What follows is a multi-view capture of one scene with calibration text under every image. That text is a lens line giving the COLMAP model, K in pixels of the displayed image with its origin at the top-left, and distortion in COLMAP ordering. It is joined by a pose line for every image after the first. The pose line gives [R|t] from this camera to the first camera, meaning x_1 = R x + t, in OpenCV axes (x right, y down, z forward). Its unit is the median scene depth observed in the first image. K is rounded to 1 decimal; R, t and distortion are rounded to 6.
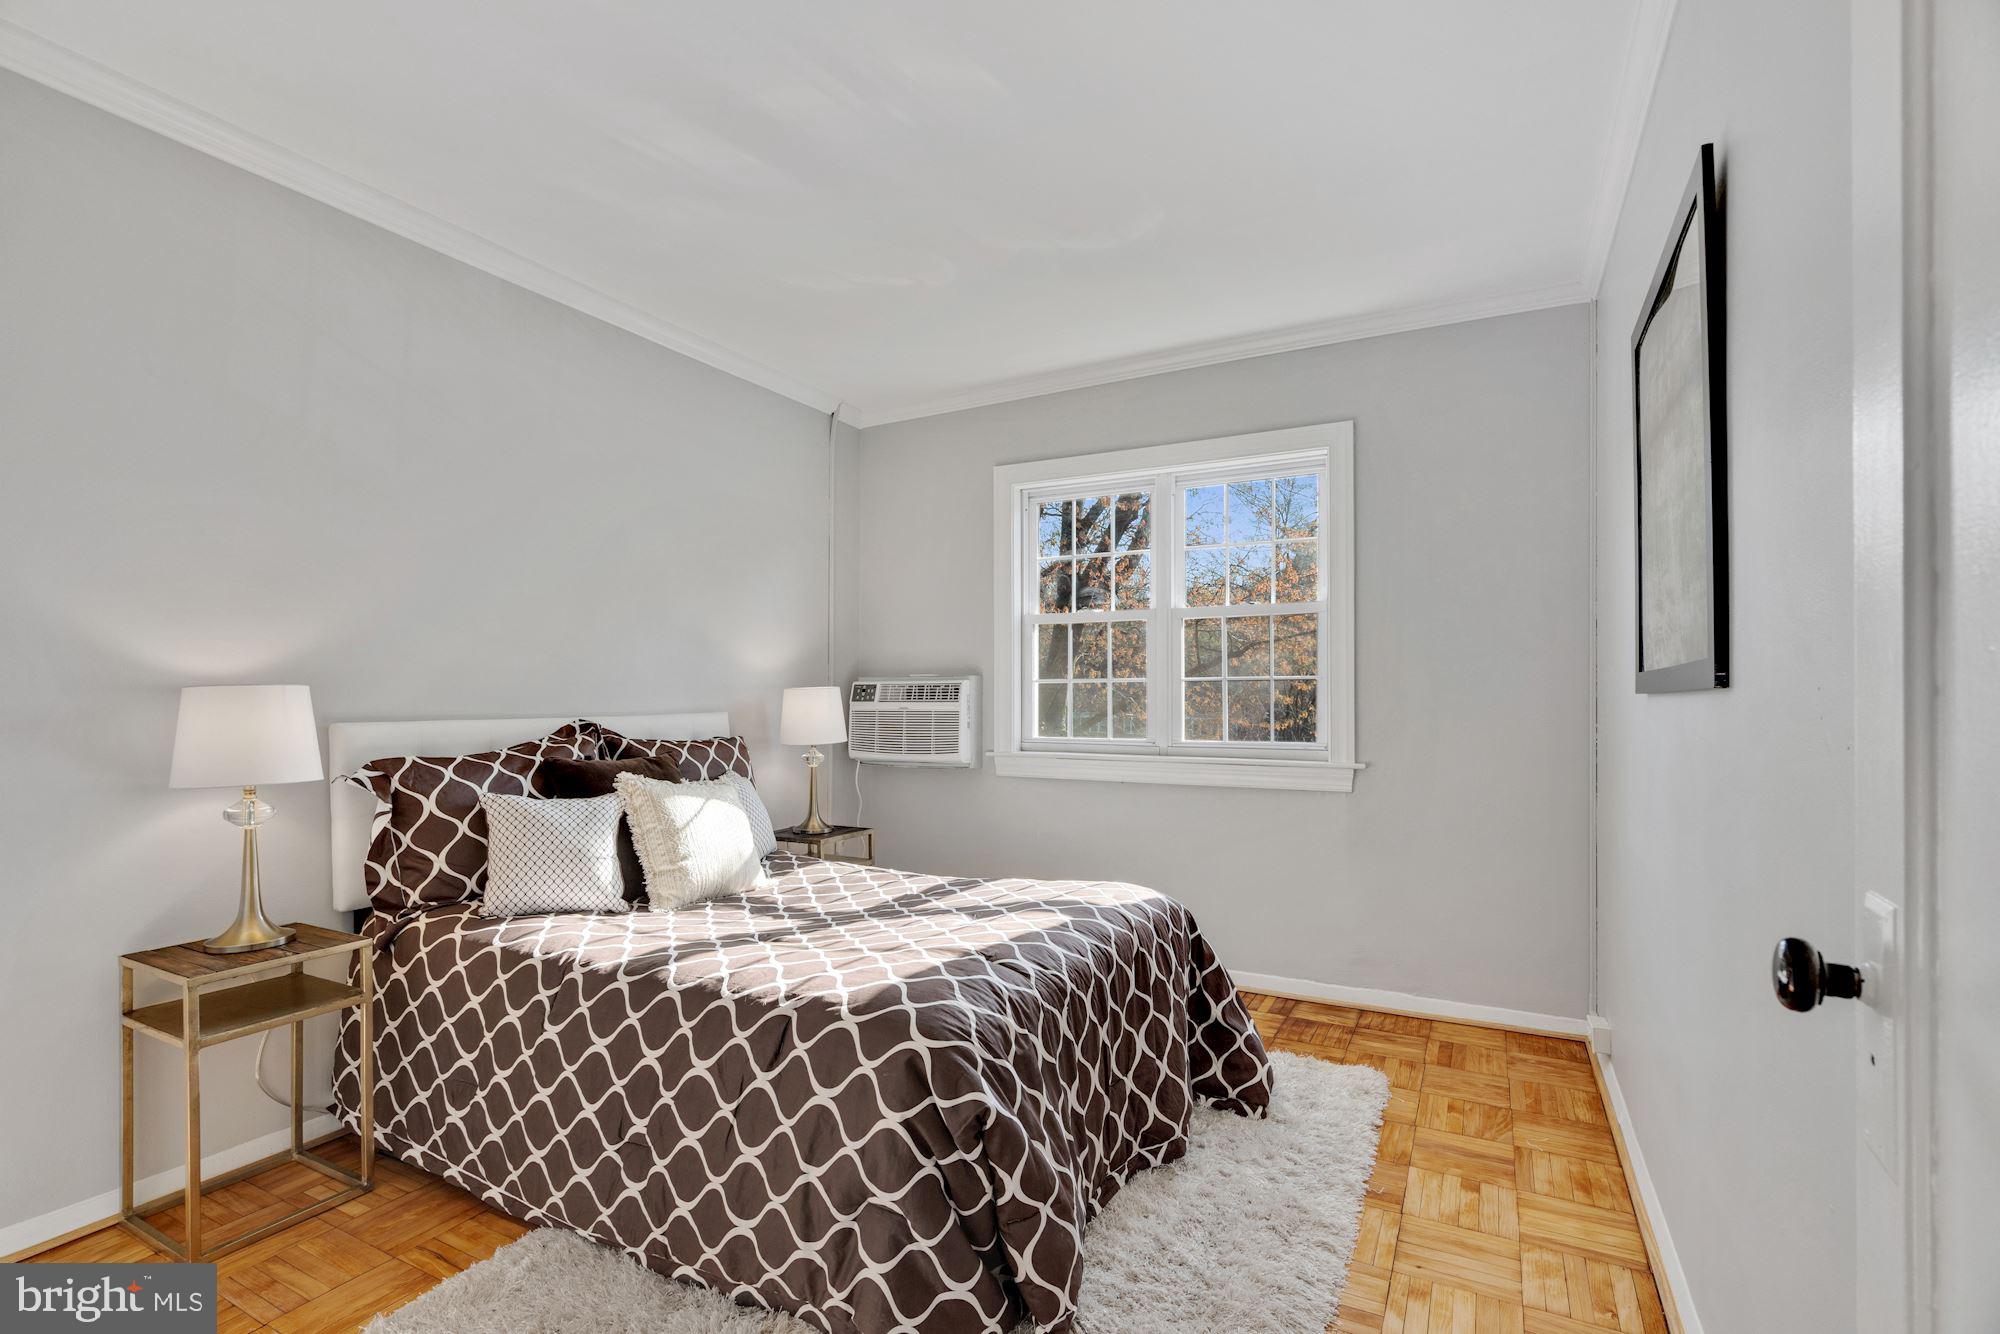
lens RADIAL K [[914.4, 0, 1000.5], [0, 914.4, 692.3], [0, 0, 1]] dist [-0.001036, 0.000028]
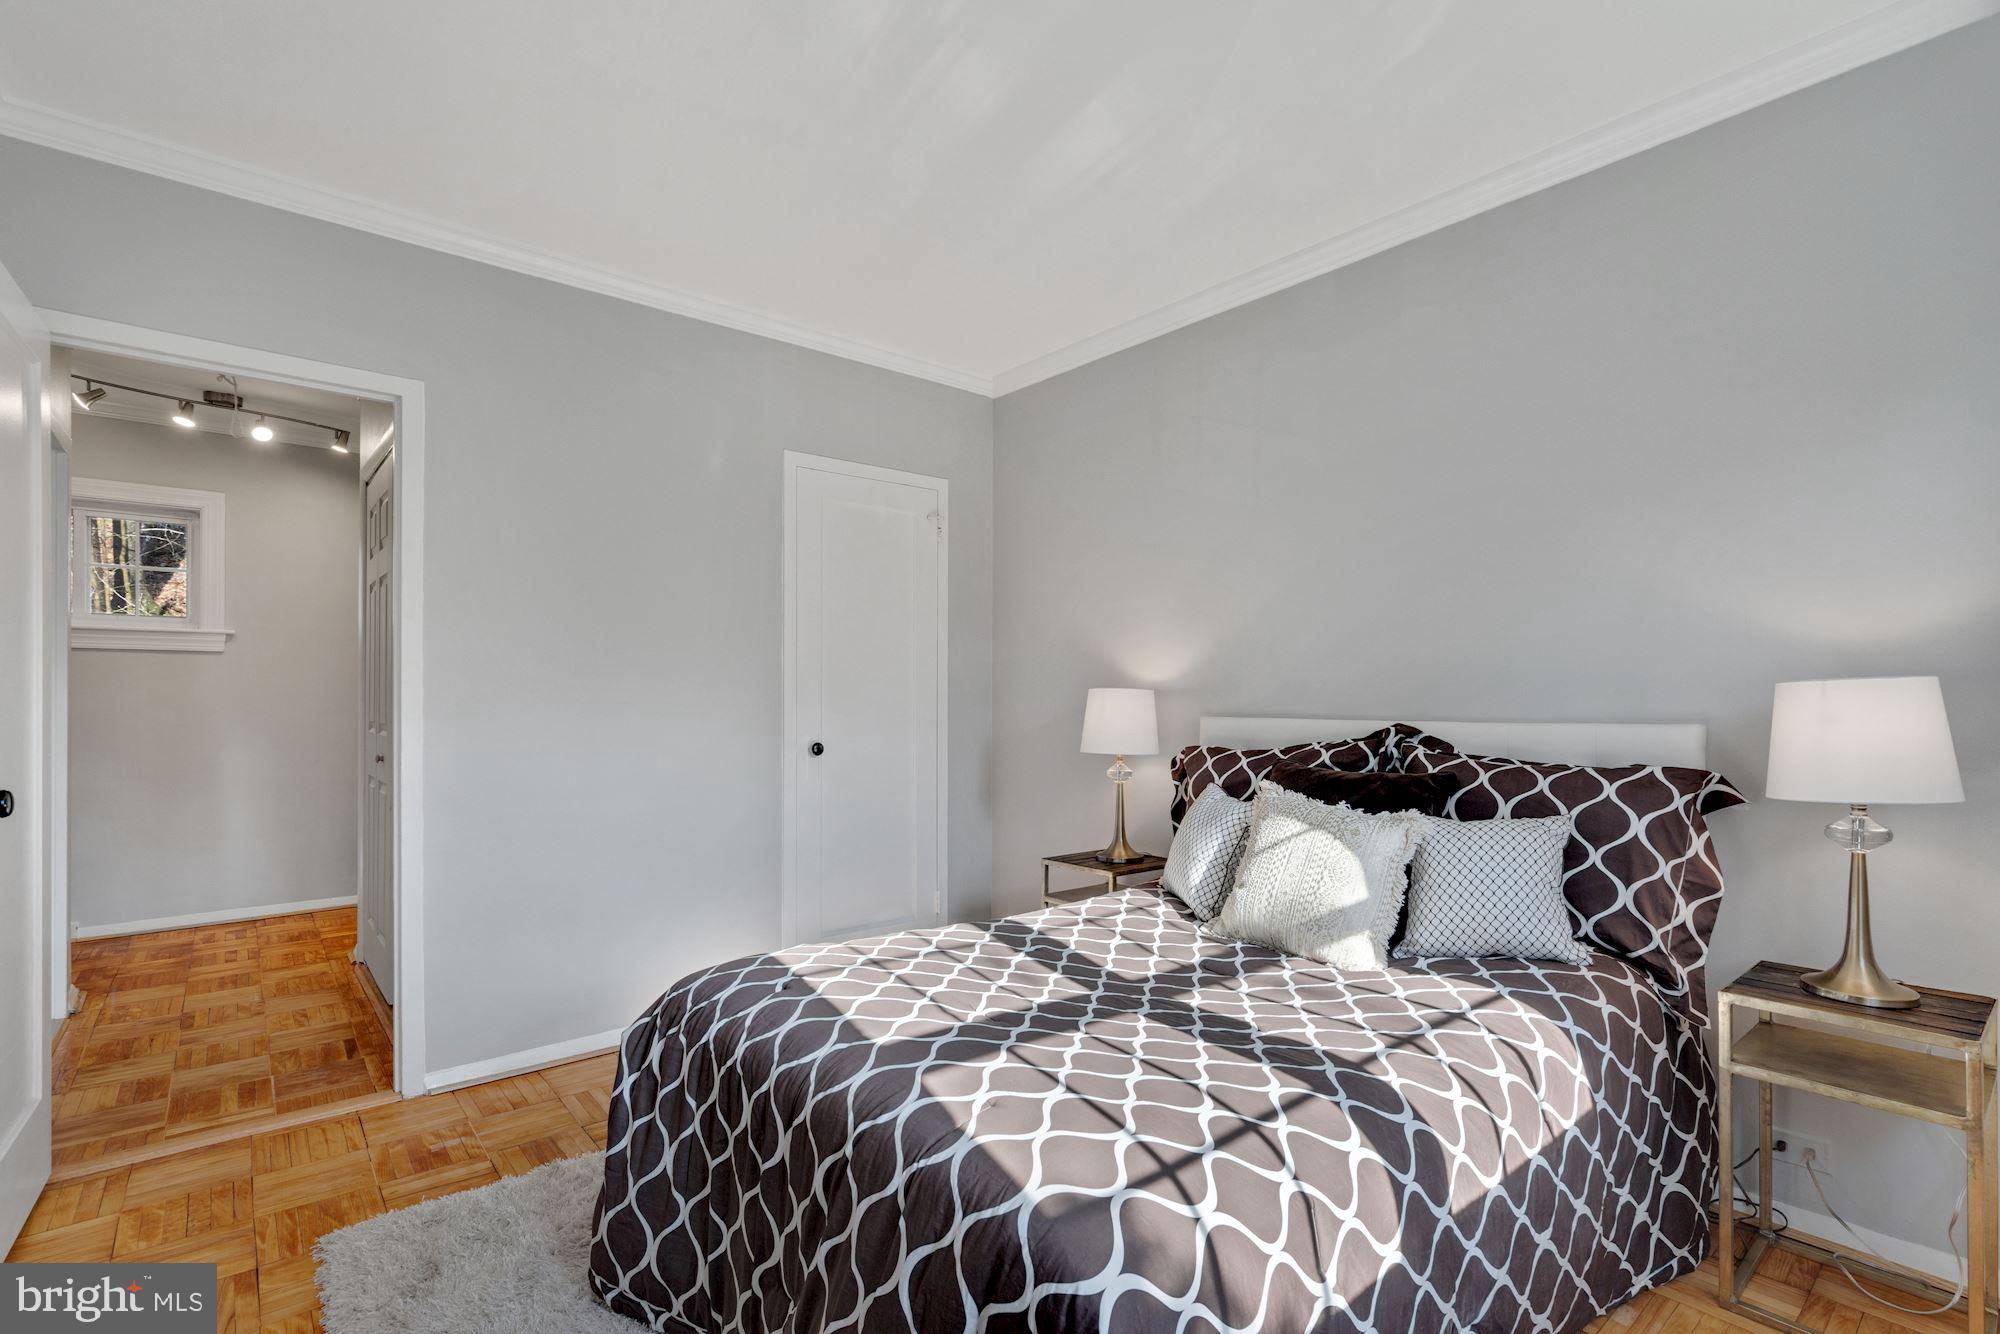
lens RADIAL K [[914.4, 0, 1000.5], [0, 914.4, 692.3], [0, 0, 1]] dist [-0.001036, 0.000028]
pose [[-0.402211, -0.021707, -0.915289, 0.464959], [0.000696, 0.999711, -0.024016, 0.024911], [0.915547, -0.010297, -0.402080, 1.038319]]
